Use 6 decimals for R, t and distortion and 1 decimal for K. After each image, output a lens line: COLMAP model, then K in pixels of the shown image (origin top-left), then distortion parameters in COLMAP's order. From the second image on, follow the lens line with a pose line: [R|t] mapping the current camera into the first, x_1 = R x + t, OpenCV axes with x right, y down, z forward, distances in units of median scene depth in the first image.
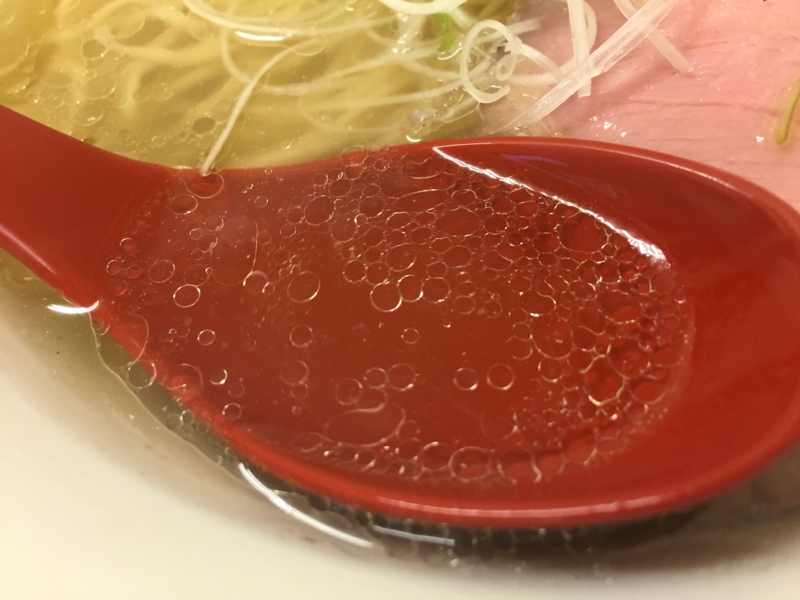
lens RADIAL K [[709.2, 0, 399.9], [0, 709.2, 301.2], [0, 0, 1]] dist [0.057113, -0.112793]
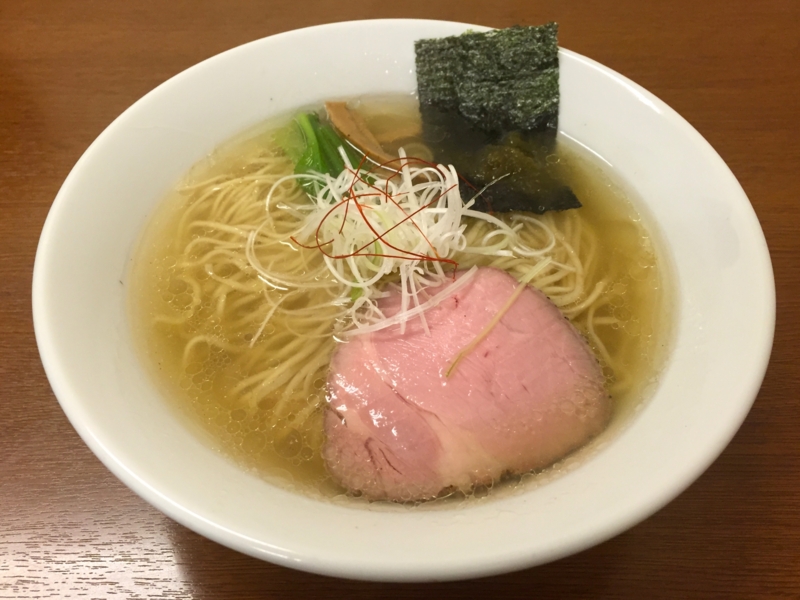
lens RADIAL K [[709.2, 0, 399.3], [0, 709.2, 304.1], [0, 0, 1]] dist [0.057113, -0.112793]
pose [[0.990179, 0.127870, 0.056531, 0.067694], [-0.123314, 0.989311, -0.077832, -0.173678], [-0.065879, 0.070096, 0.995362, -1.348191]]
